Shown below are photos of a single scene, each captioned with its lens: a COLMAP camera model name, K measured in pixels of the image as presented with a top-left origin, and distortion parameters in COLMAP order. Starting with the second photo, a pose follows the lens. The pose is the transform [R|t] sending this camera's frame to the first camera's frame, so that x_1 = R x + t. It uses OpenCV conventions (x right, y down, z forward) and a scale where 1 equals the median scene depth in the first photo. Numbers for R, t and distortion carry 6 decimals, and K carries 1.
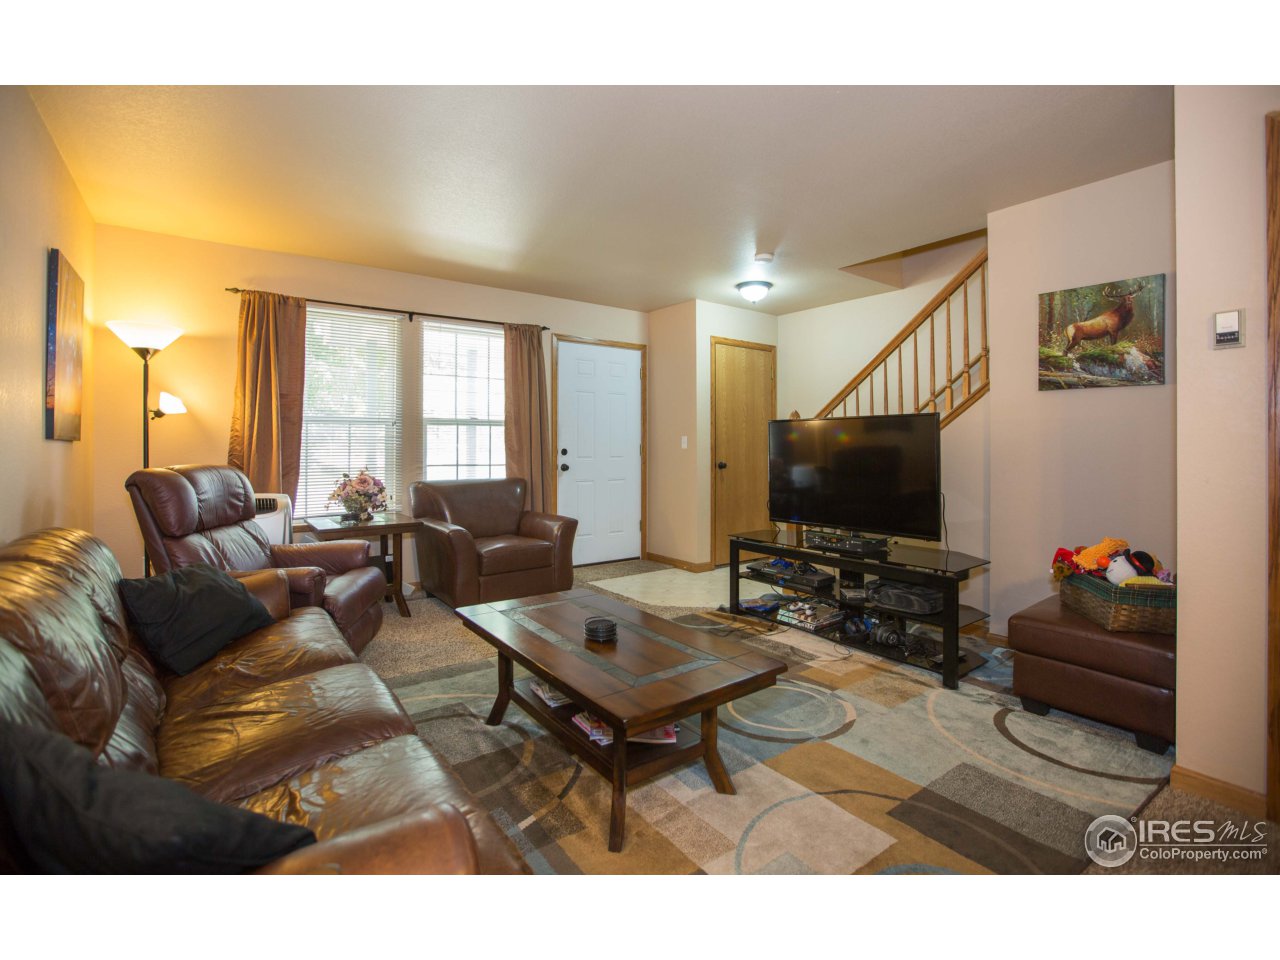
lens RADIAL K [[591.2, 0, 649.9], [0, 591.2, 447.2], [0, 0, 1]] dist [-0.053221, 0.027851]
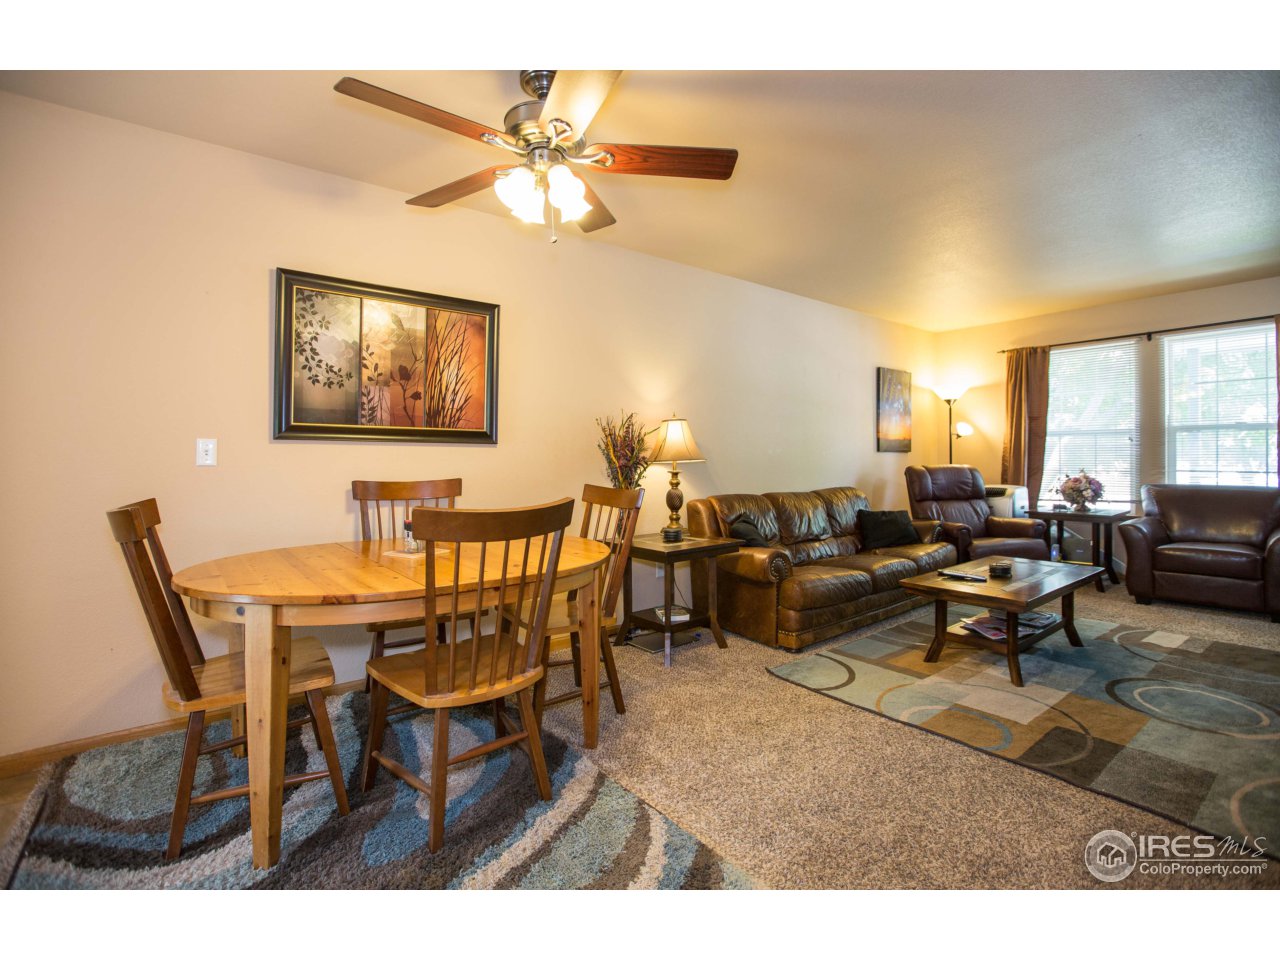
lens RADIAL K [[591.2, 0, 649.9], [0, 591.2, 447.2], [0, 0, 1]] dist [-0.053221, 0.027851]
pose [[0.048399, -0.013887, -0.998732, 0.743605], [0.007784, 0.999878, -0.013526, -0.005214], [0.998798, -0.007119, 0.048501, -0.008476]]
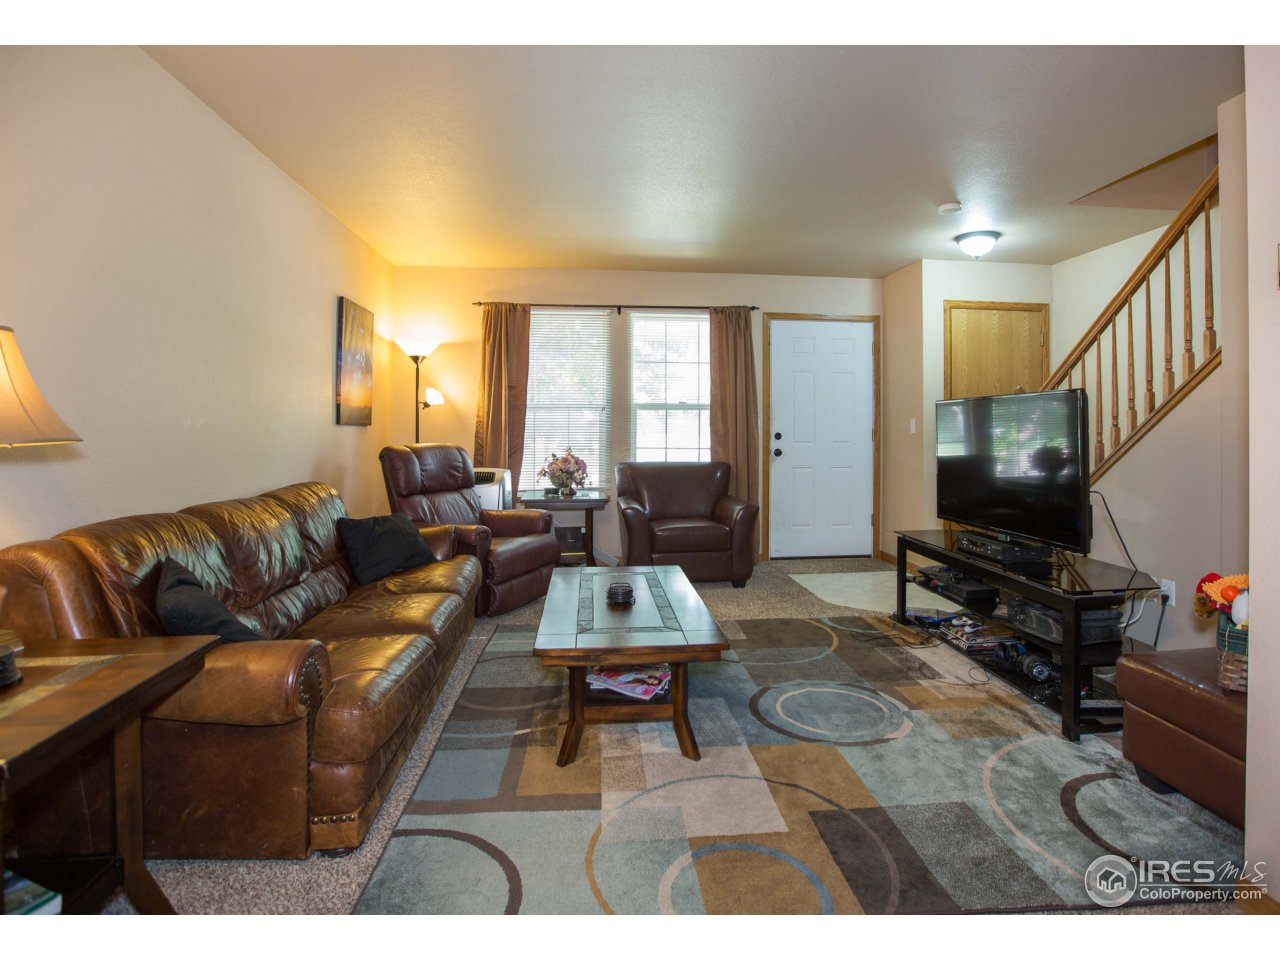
lens RADIAL K [[668.3, 0, 655.9], [0, 668.3, 430.2], [0, 0, 1]] dist [-0.072439, 0.041960]
pose [[0.862603, 0.003725, -0.505868, 0.317608], [-0.003509, 0.999993, 0.001379, -0.003155], [0.505870, 0.000586, 0.862610, -0.032610]]
